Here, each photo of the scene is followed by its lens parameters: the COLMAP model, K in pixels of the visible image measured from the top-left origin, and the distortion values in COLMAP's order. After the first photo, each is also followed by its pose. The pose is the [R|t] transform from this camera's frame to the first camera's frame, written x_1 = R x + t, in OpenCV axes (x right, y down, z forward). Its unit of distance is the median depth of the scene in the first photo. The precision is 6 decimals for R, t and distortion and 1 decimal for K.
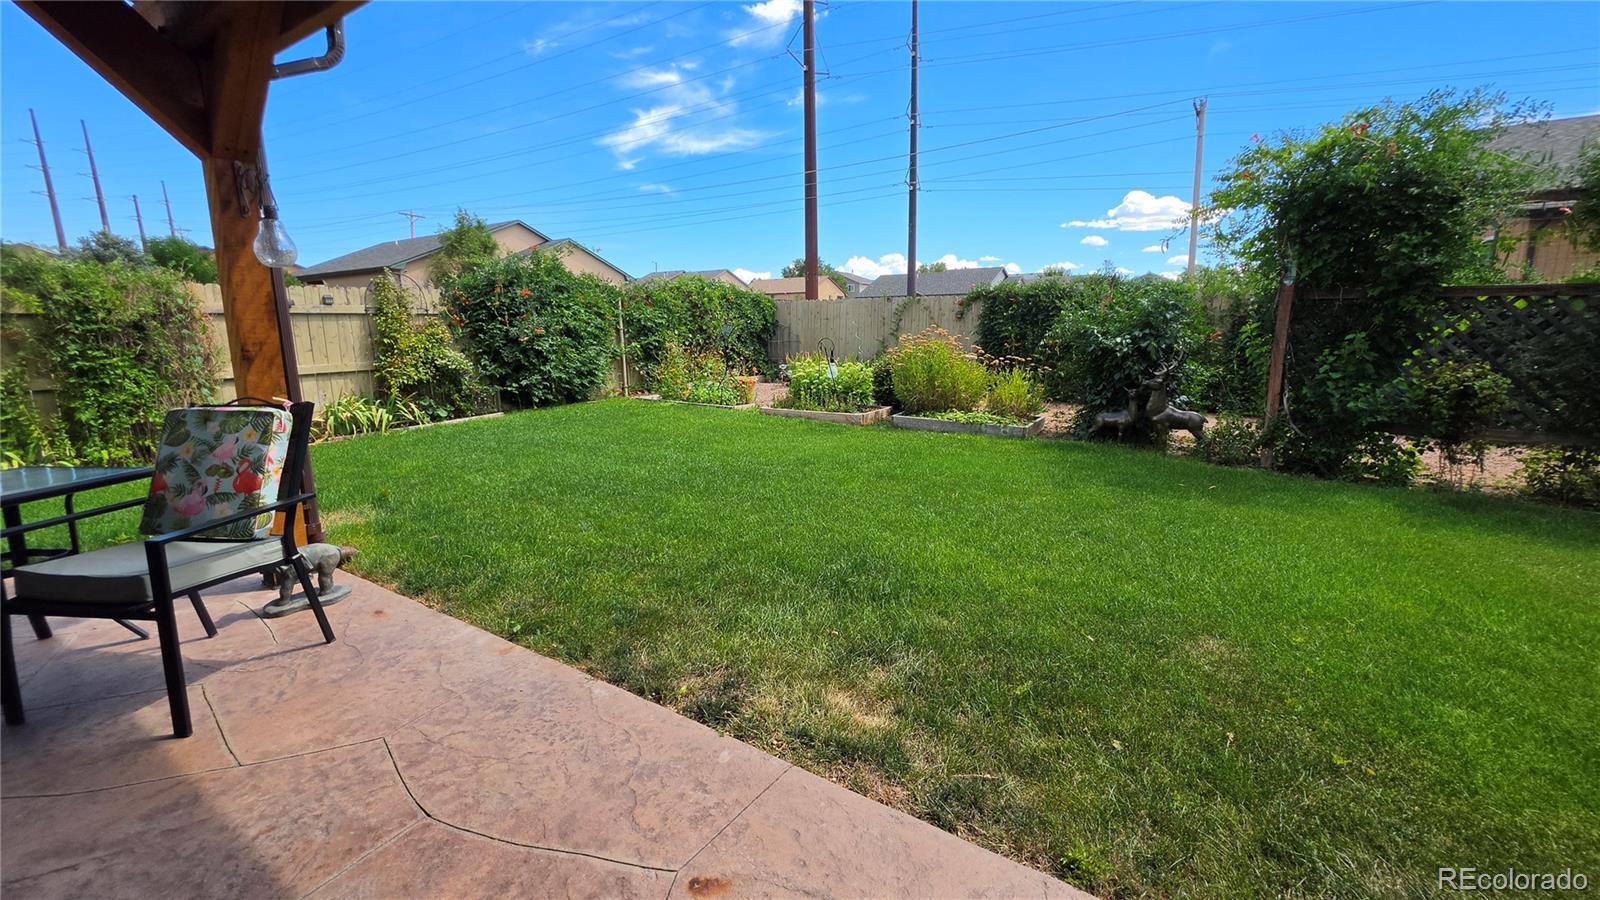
lens RADIAL K [[642.8, 0, 802.2], [0, 642.8, 436.7], [0, 0, 1]] dist [-0.001741, 0.000146]
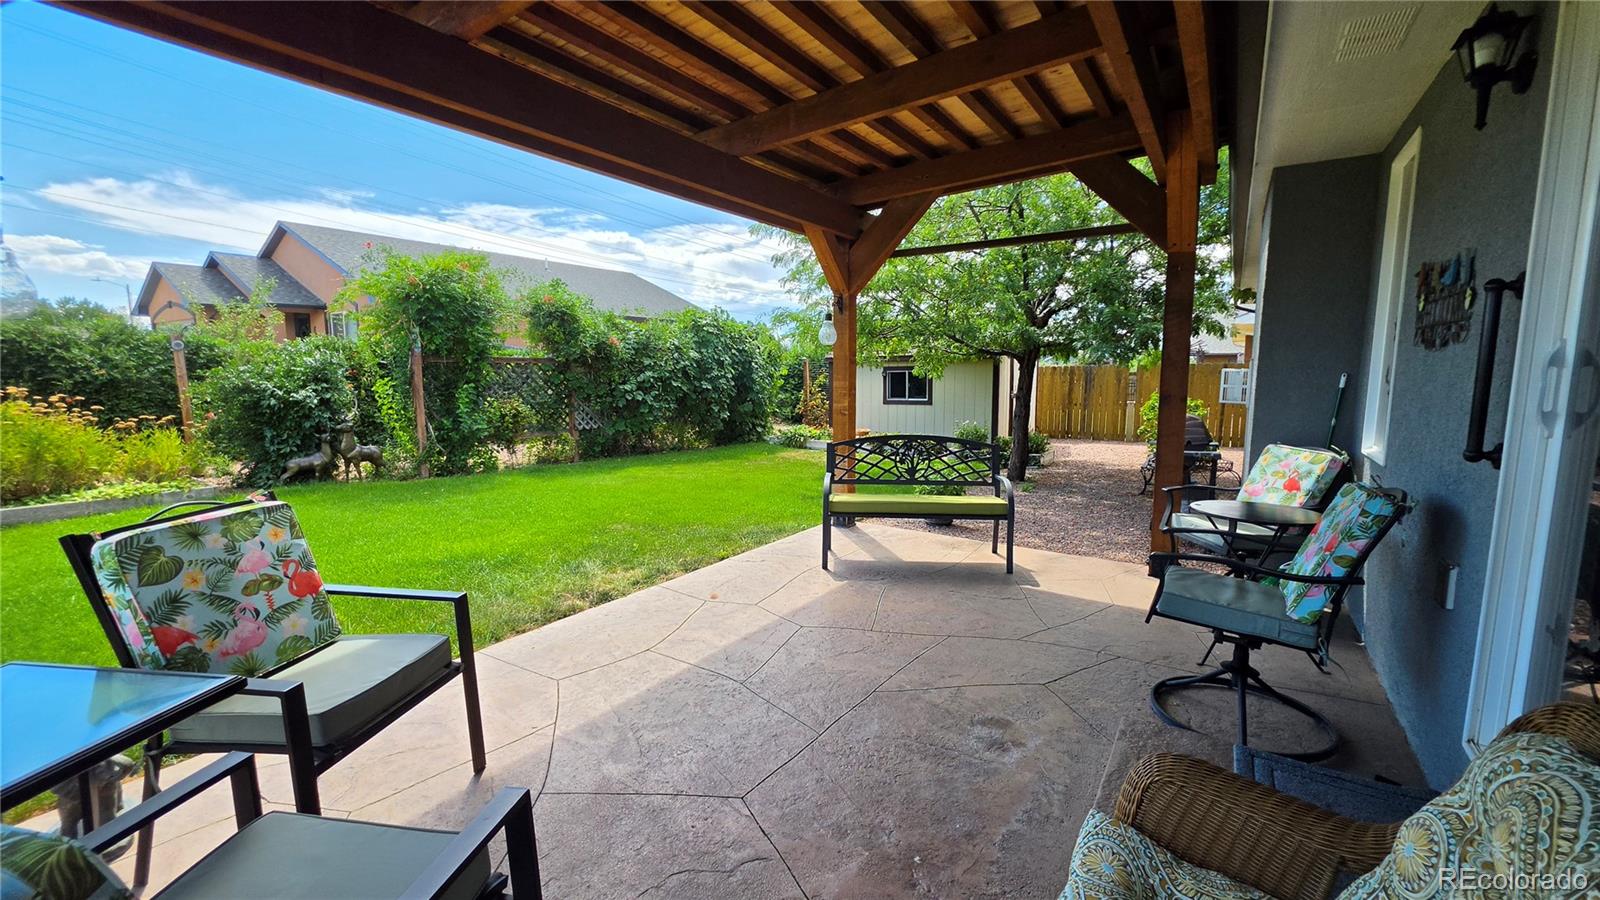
lens RADIAL K [[642.8, 0, 802.2], [0, 642.8, 436.7], [0, 0, 1]] dist [-0.001741, 0.000146]
pose [[0.012181, -0.102490, 0.994659, -1.656151], [0.170747, 0.980336, 0.098923, -0.092199], [-0.985240, 0.168631, 0.029442, 0.267044]]
